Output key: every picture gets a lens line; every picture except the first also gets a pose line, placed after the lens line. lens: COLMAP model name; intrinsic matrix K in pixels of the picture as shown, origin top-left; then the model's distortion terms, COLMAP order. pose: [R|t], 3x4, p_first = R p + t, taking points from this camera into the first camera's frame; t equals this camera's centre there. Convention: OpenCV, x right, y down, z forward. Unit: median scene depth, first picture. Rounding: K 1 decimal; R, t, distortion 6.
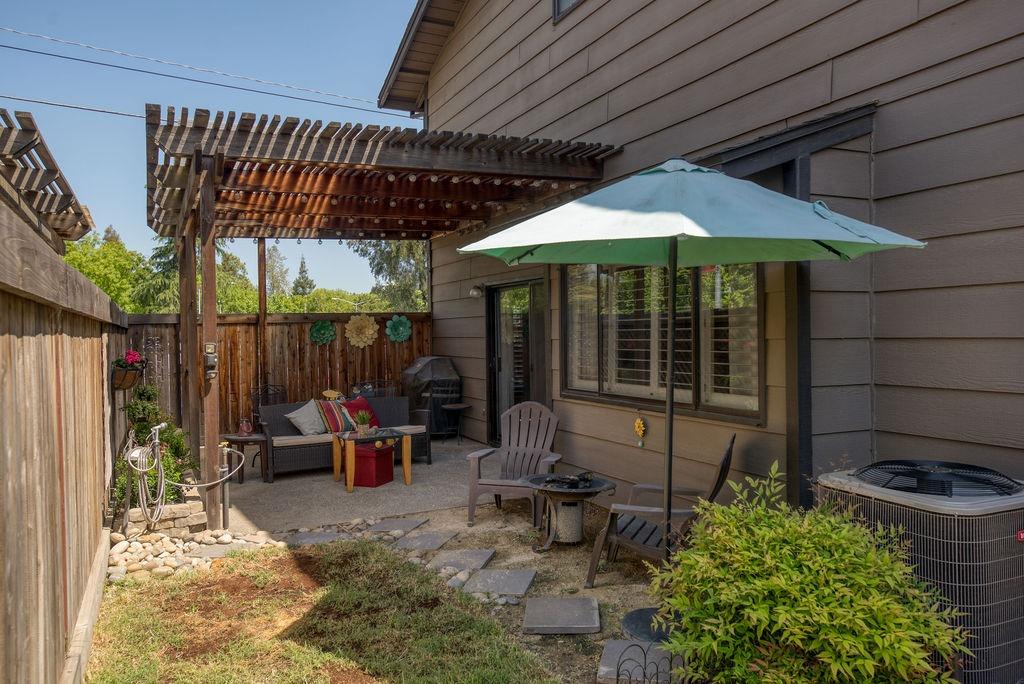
lens RADIAL K [[718.4, 0, 516.6], [0, 718.4, 339.6], [0, 0, 1]] dist [0.031775, -0.002975]
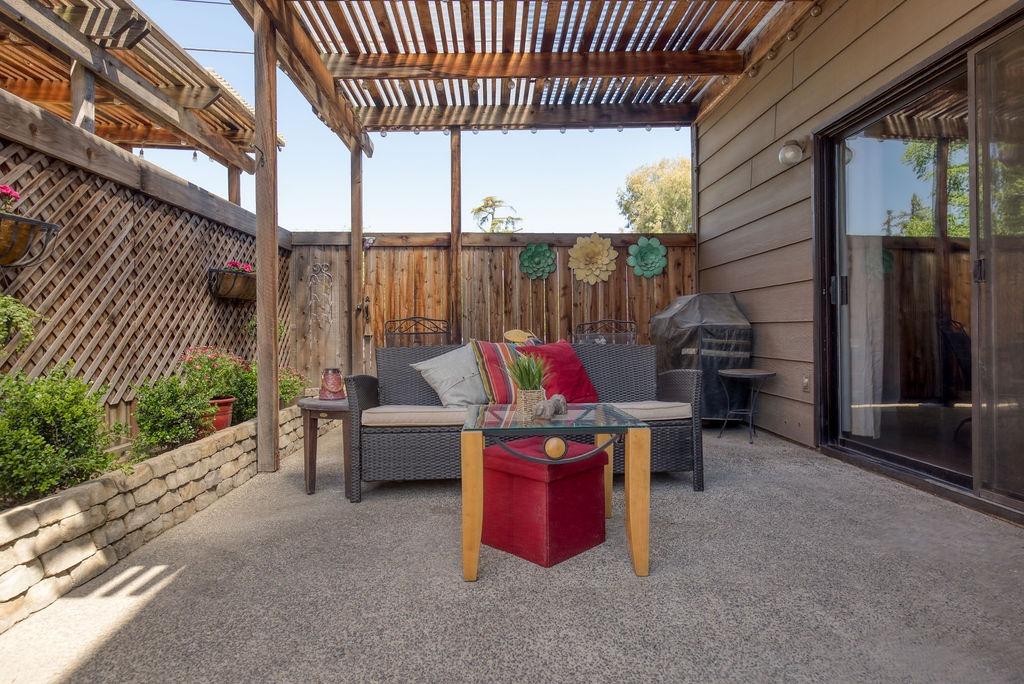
lens RADIAL K [[561.5, 0, 521.2], [0, 561.5, 334.2], [0, 0, 1]] dist [0.002450, -0.002841]
pose [[0.919398, 0.018789, -0.392880, -0.070560], [-0.018513, 0.999819, 0.004491, 0.061997], [0.392893, 0.003145, 0.919579, 0.513325]]
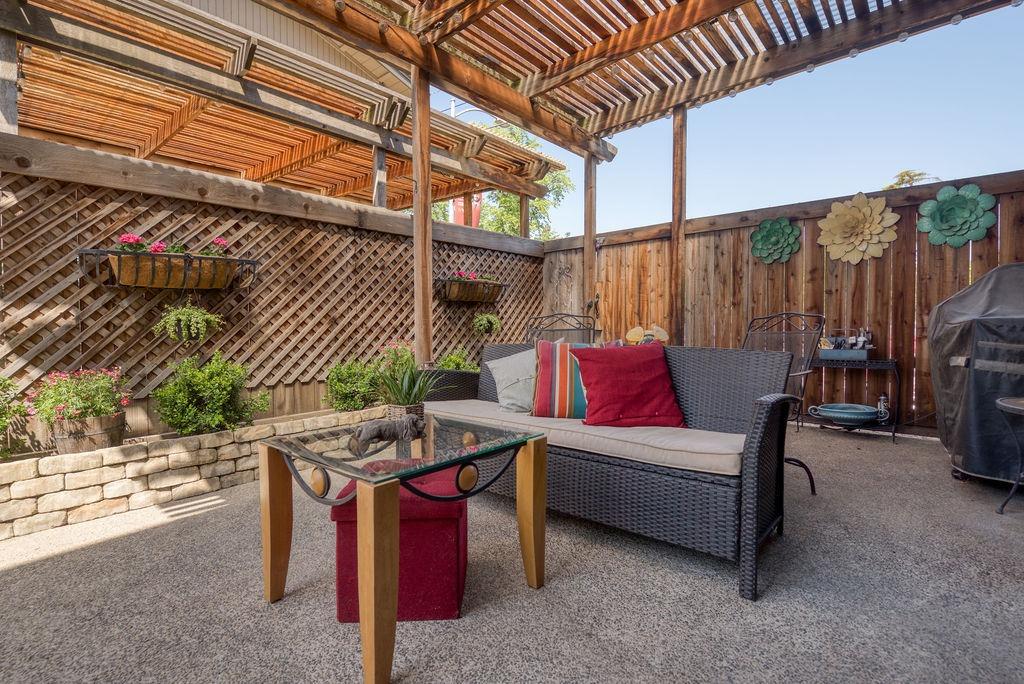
lens RADIAL K [[474.0, 0, 520.2], [0, 474.0, 343.1], [0, 0, 1]] dist [-0.004850, -0.004149]
pose [[0.393650, 0.054275, -0.917657, 0.003578], [-0.009564, 0.998443, 0.054950, 0.055650], [0.919211, -0.012854, 0.393556, 0.691509]]
